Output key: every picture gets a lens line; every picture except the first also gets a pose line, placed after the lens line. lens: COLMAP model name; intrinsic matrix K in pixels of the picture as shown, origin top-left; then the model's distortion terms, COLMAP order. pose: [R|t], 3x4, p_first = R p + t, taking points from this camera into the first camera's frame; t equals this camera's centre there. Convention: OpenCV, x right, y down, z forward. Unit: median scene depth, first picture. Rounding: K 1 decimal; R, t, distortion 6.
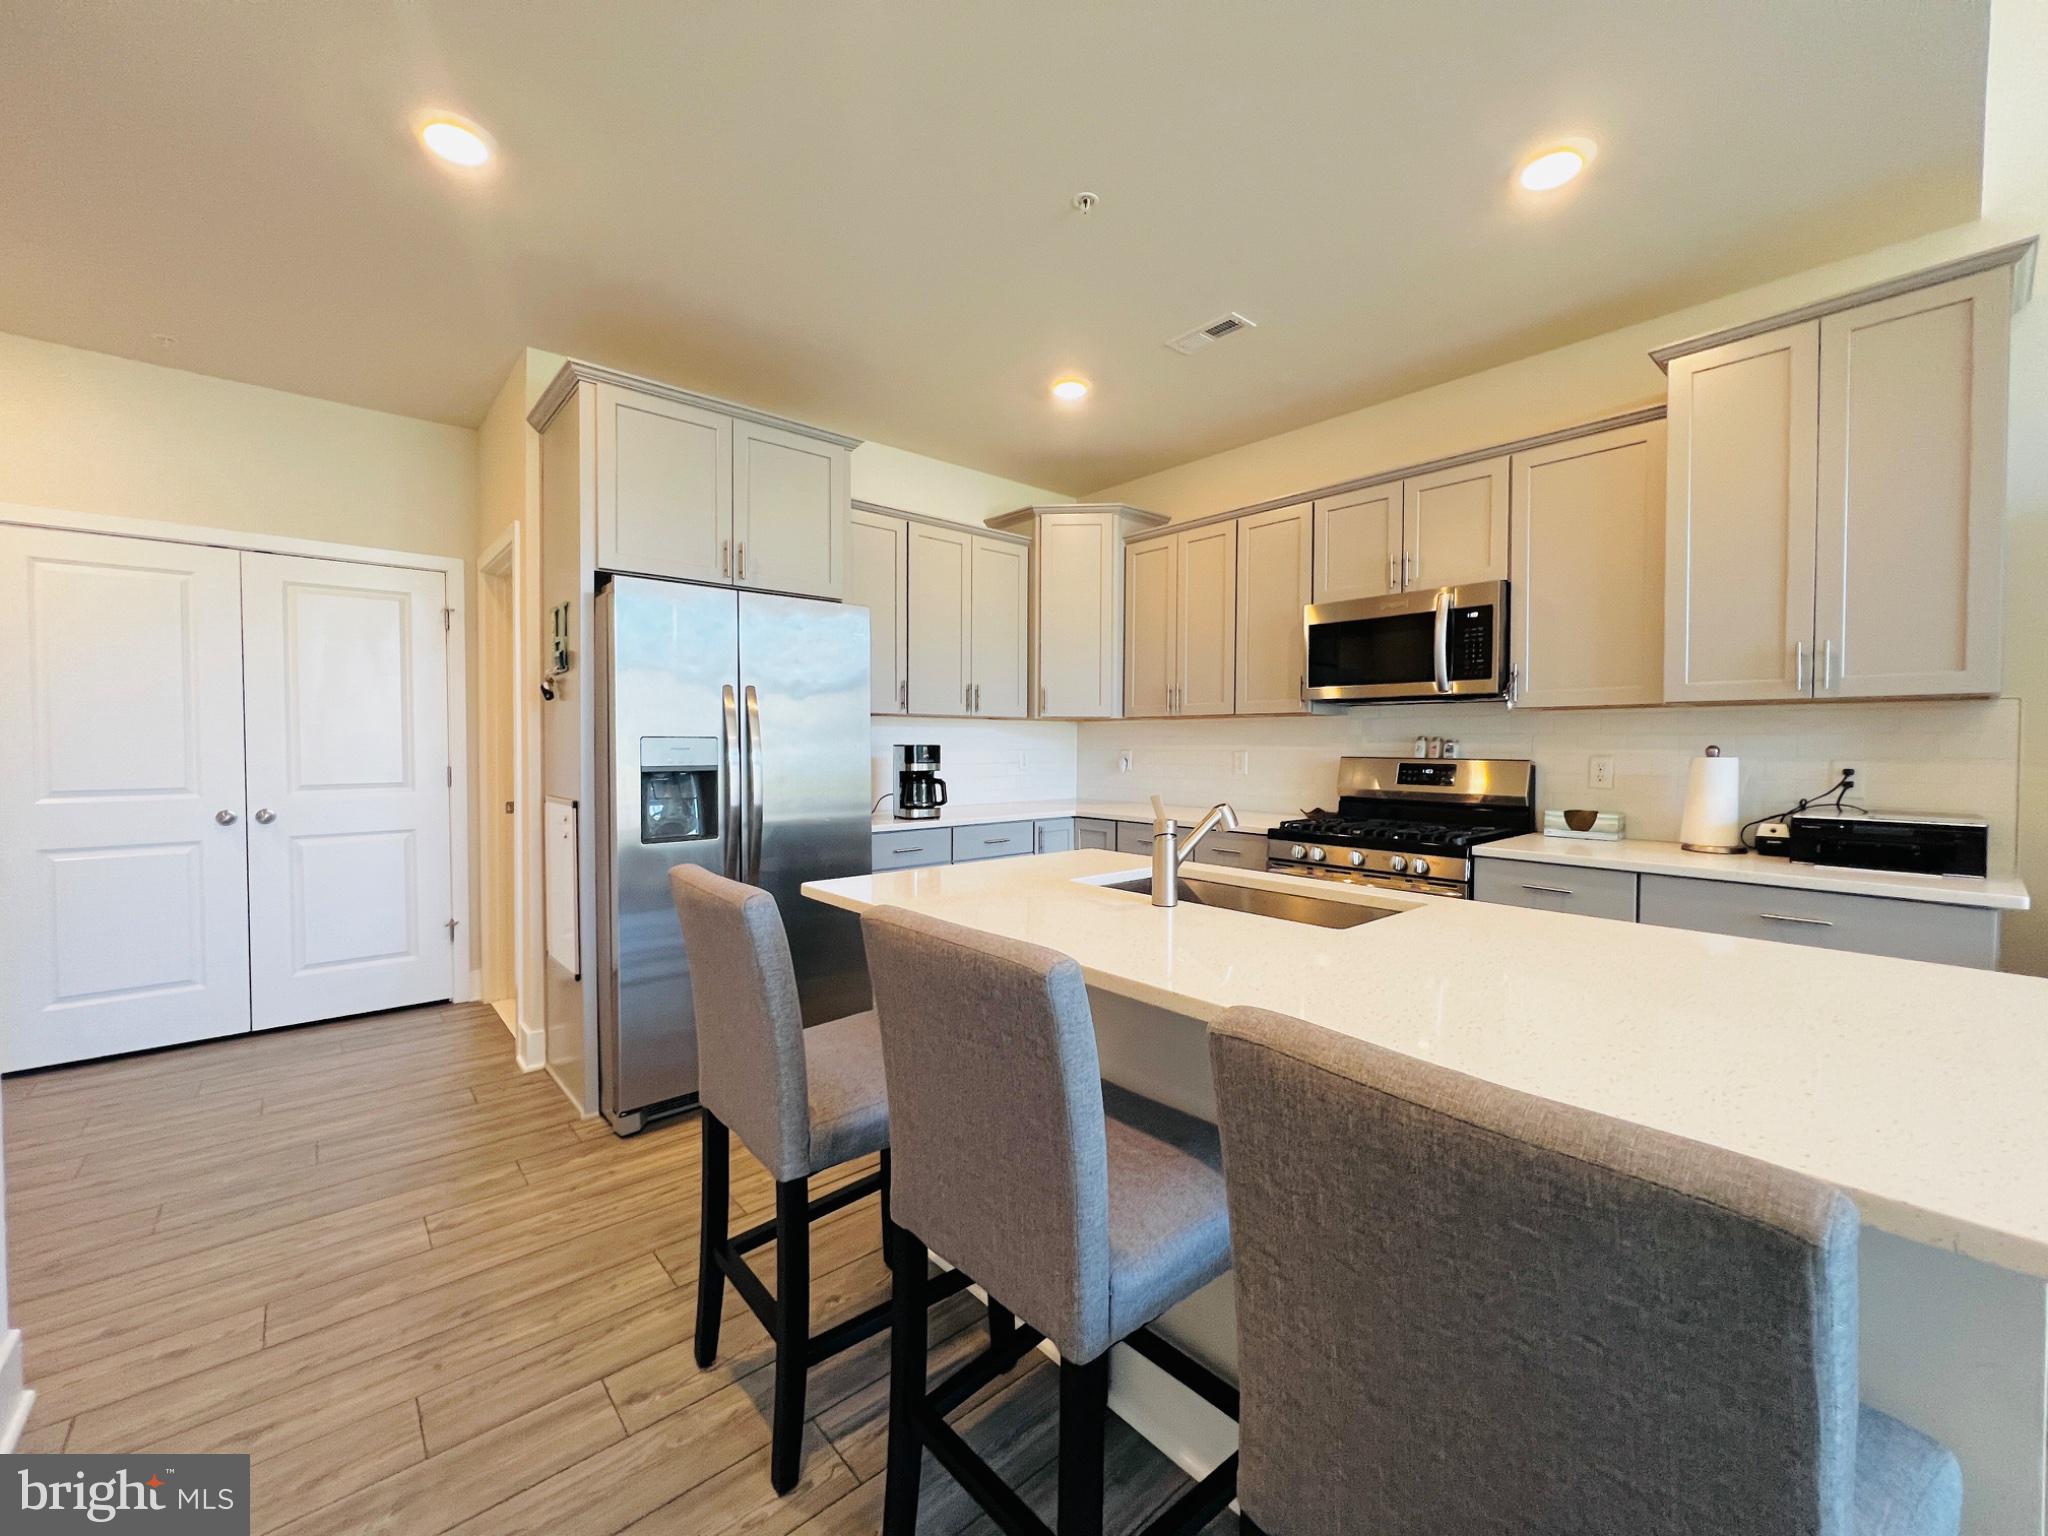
lens RADIAL K [[820.8, 0, 1008.2], [0, 820.8, 760.3], [0, 0, 1]] dist [-0.003627, 0.000861]
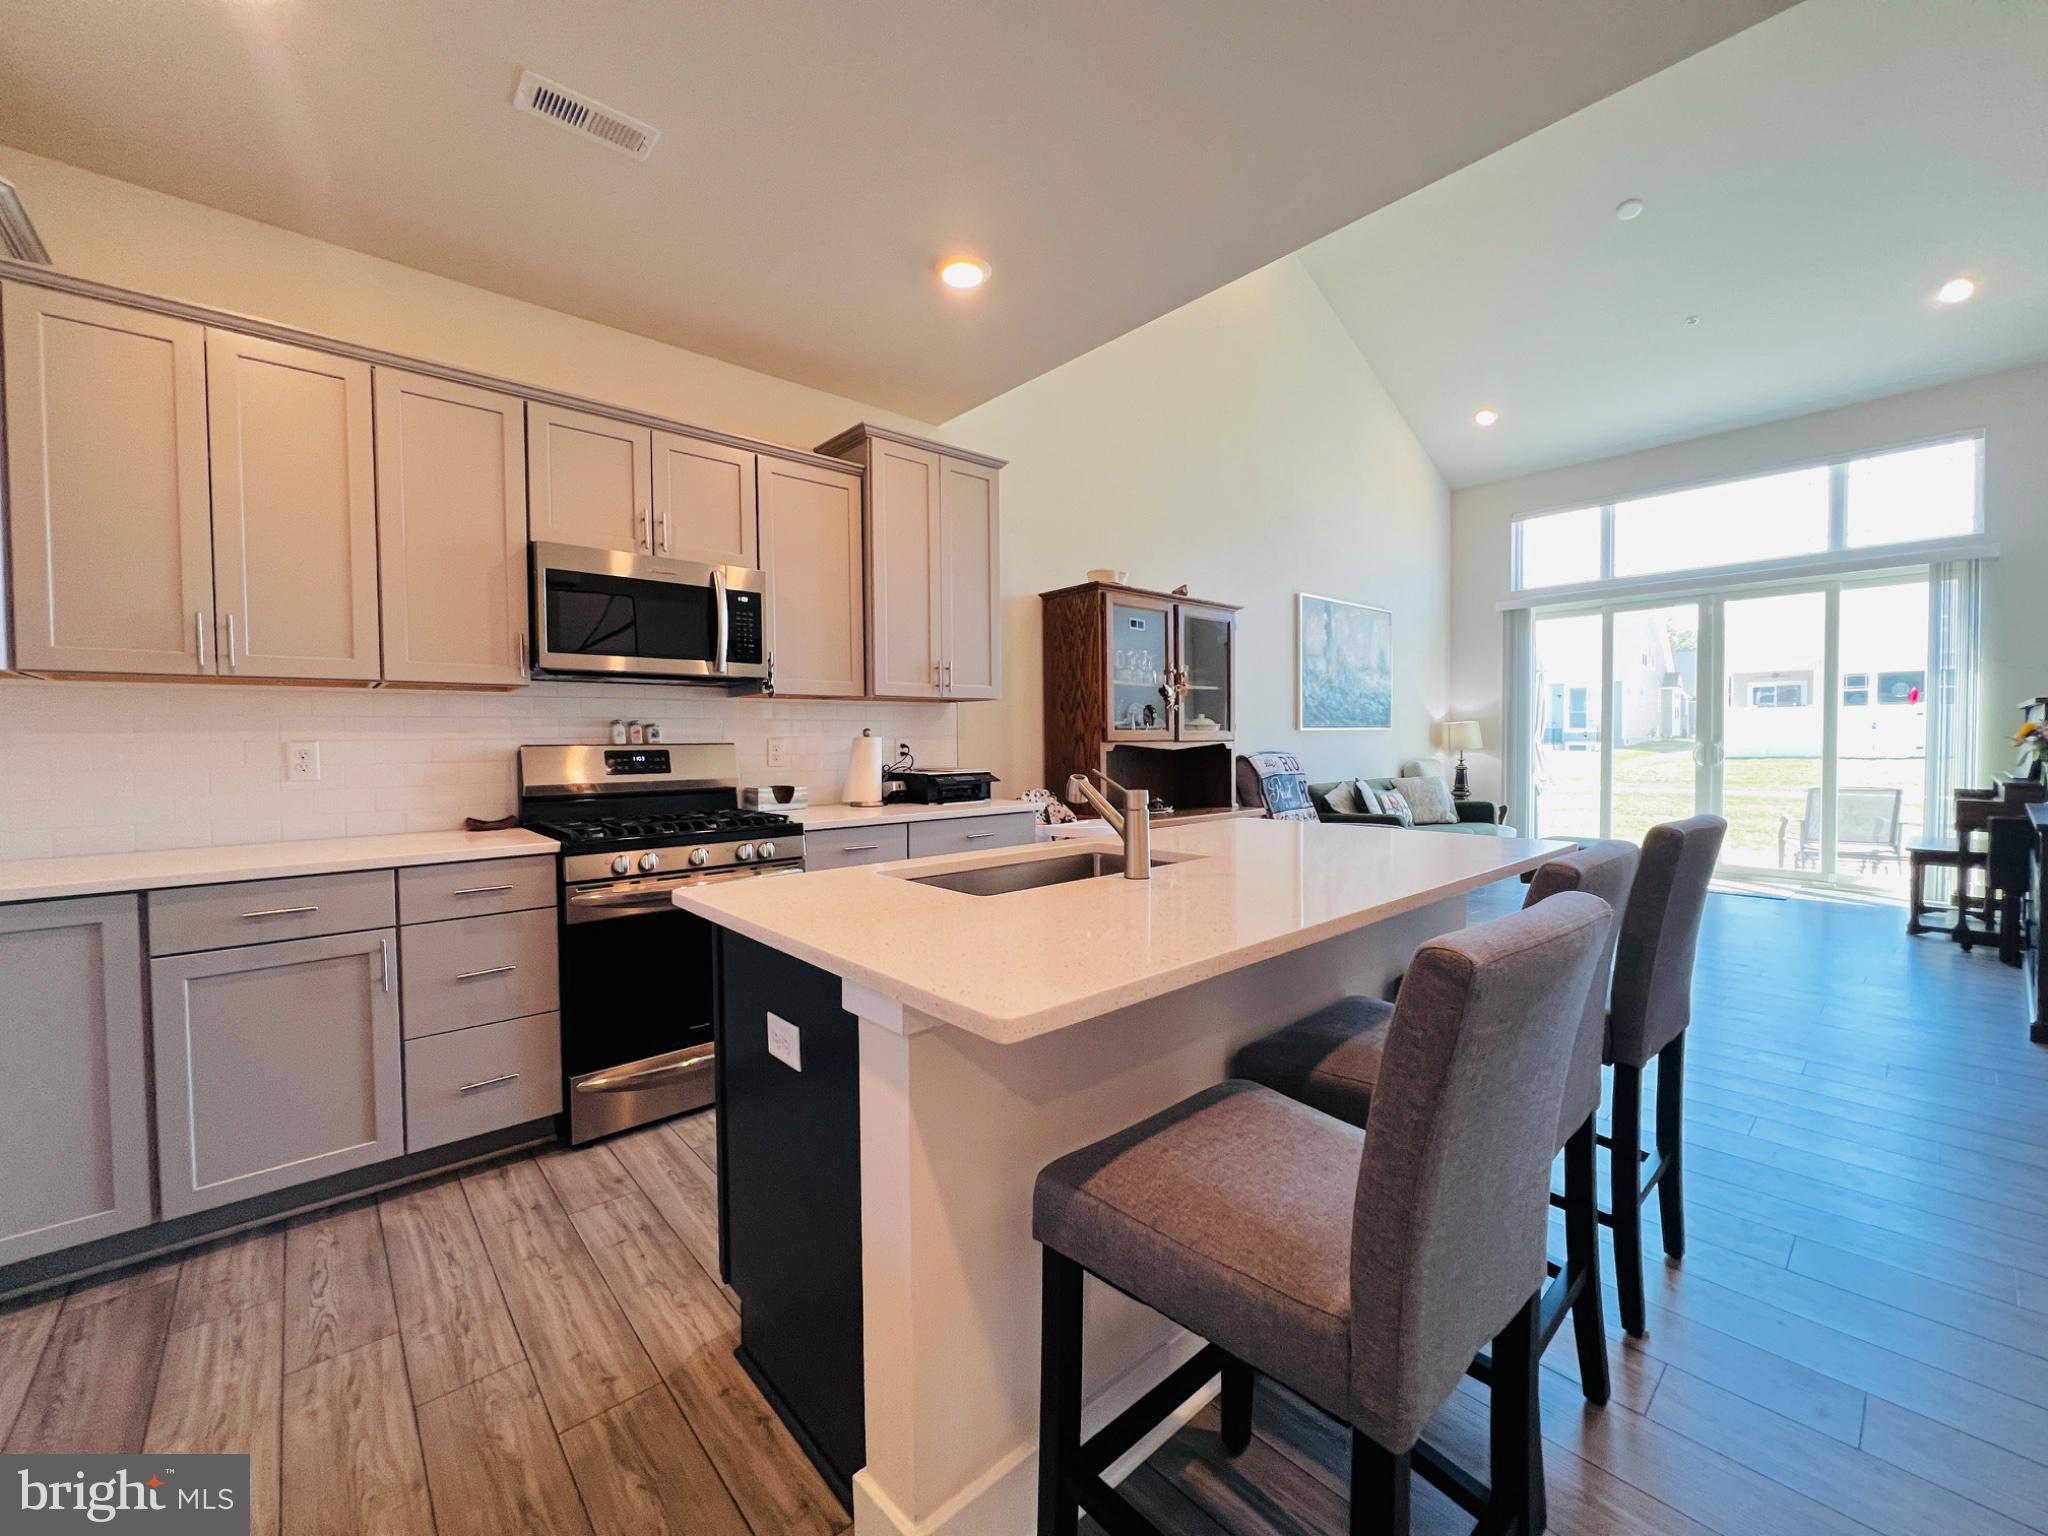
lens RADIAL K [[820.8, 0, 1022.1], [0, 820.8, 764.0], [0, 0, 1]] dist [-0.003627, 0.000861]
pose [[-0.024190, -0.034016, 0.999128, -0.404528], [0.032982, 0.998850, 0.034805, 0.001851], [-0.999163, 0.033796, -0.023041, 0.602698]]
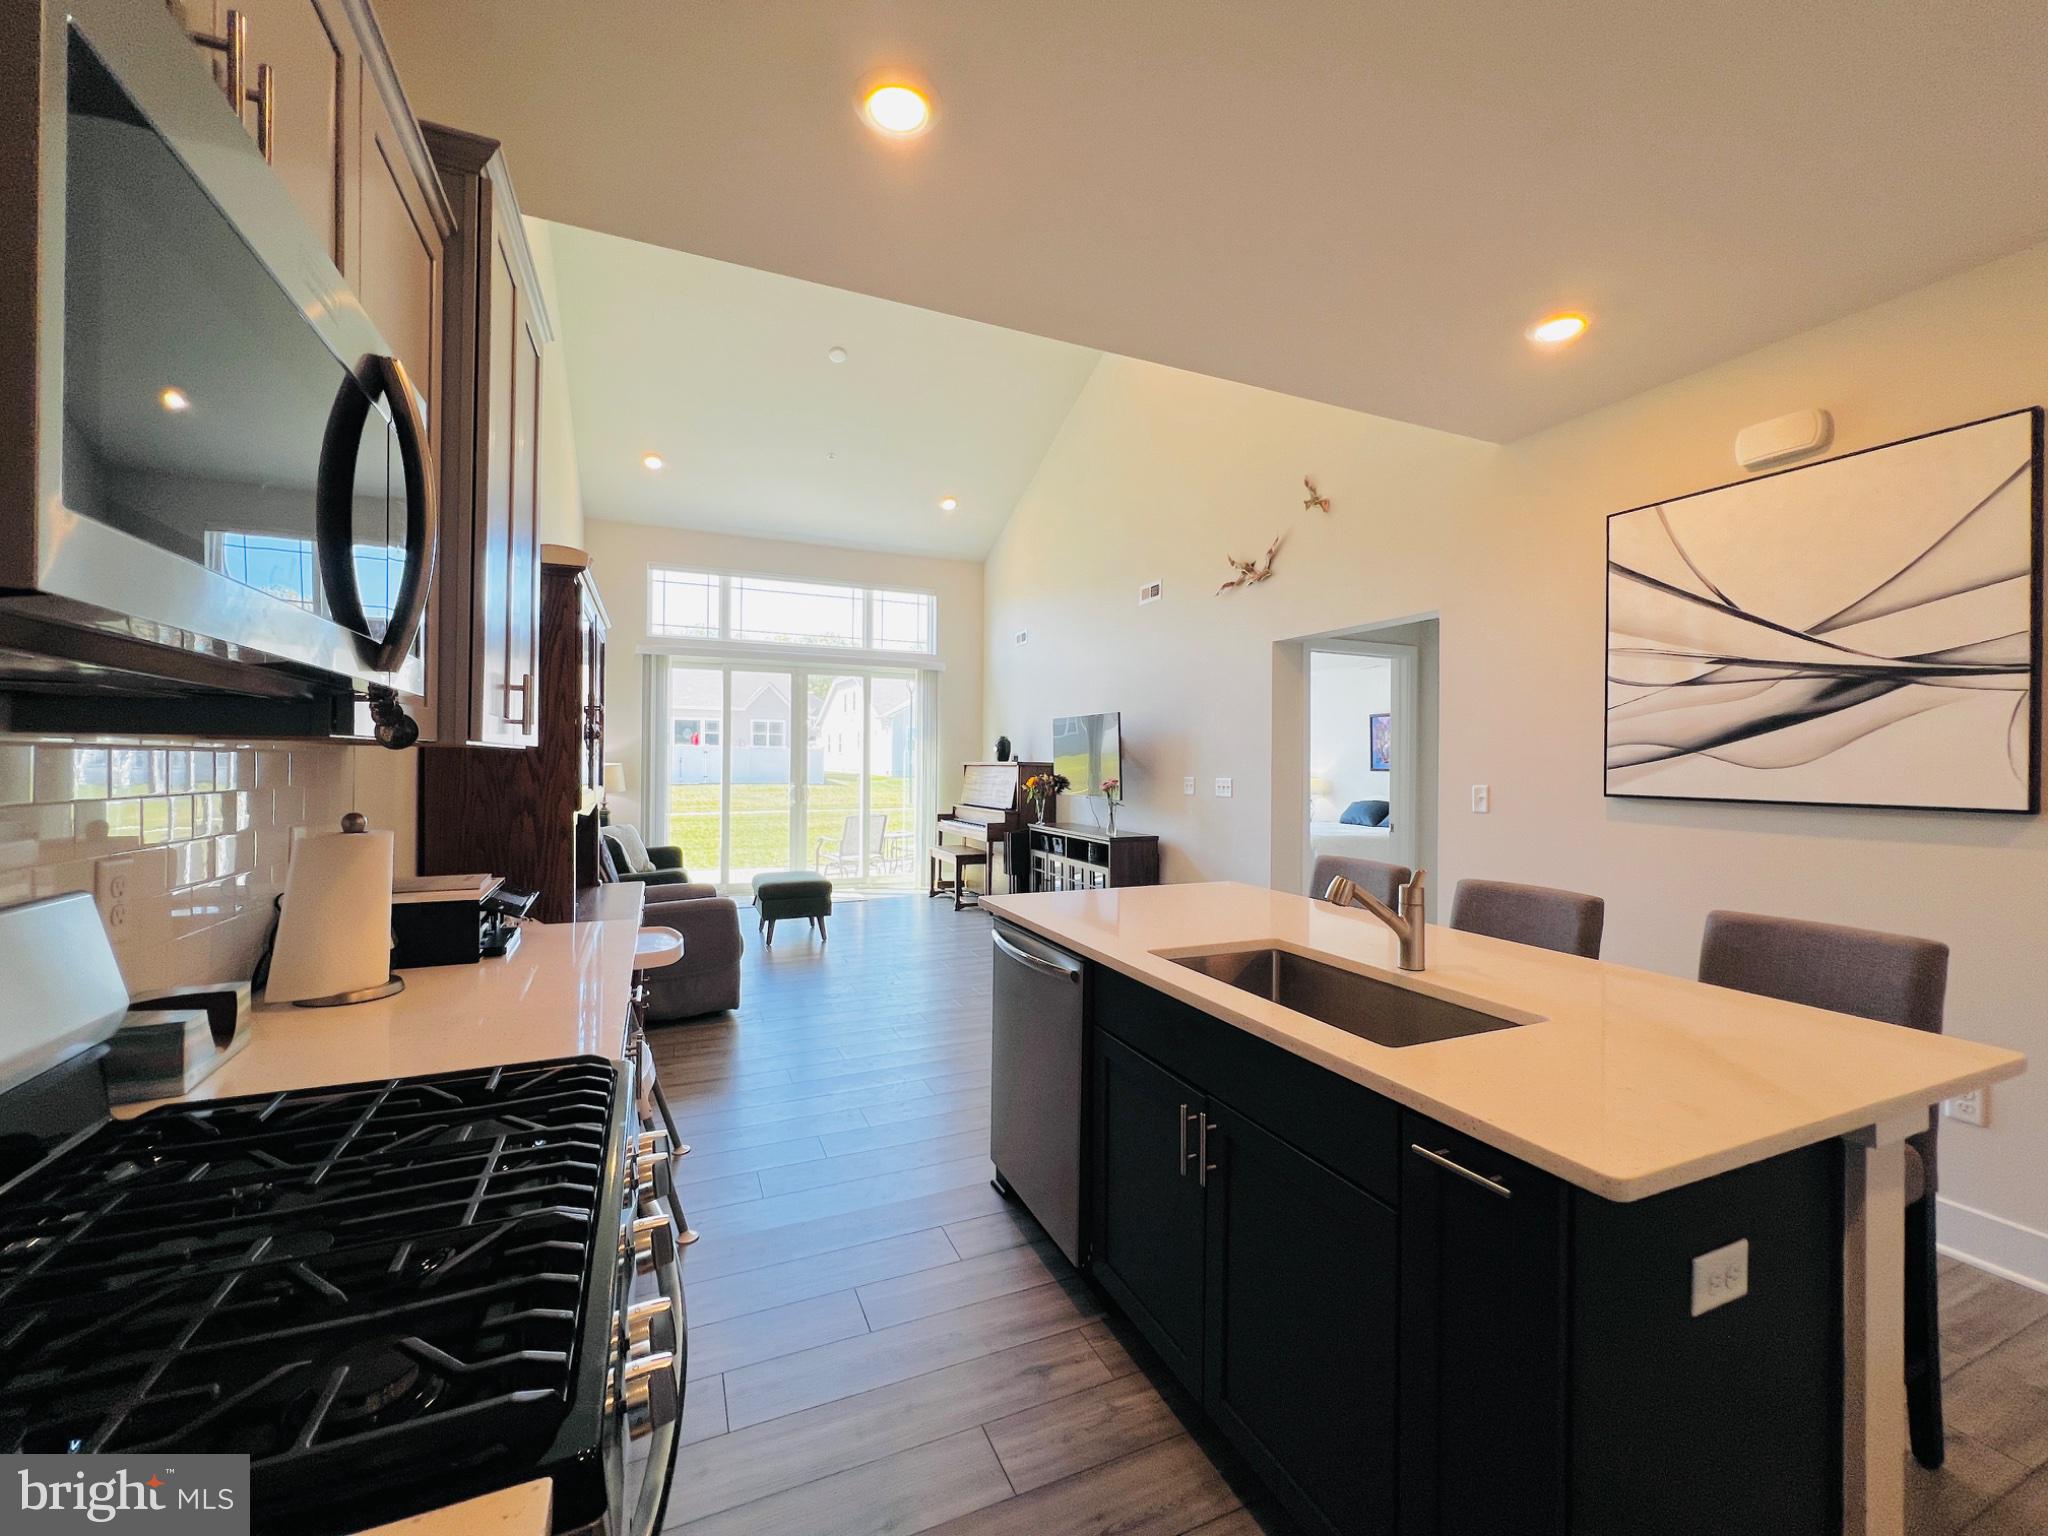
lens RADIAL K [[820.8, 0, 1016.7], [0, 820.8, 760.7], [0, 0, 1]] dist [-0.003627, 0.000861]
pose [[-0.956952, -0.009809, 0.290081, 0.193702], [-0.004011, 0.999780, 0.020576, -0.053452], [-0.290219, 0.018527, -0.956781, 1.104902]]
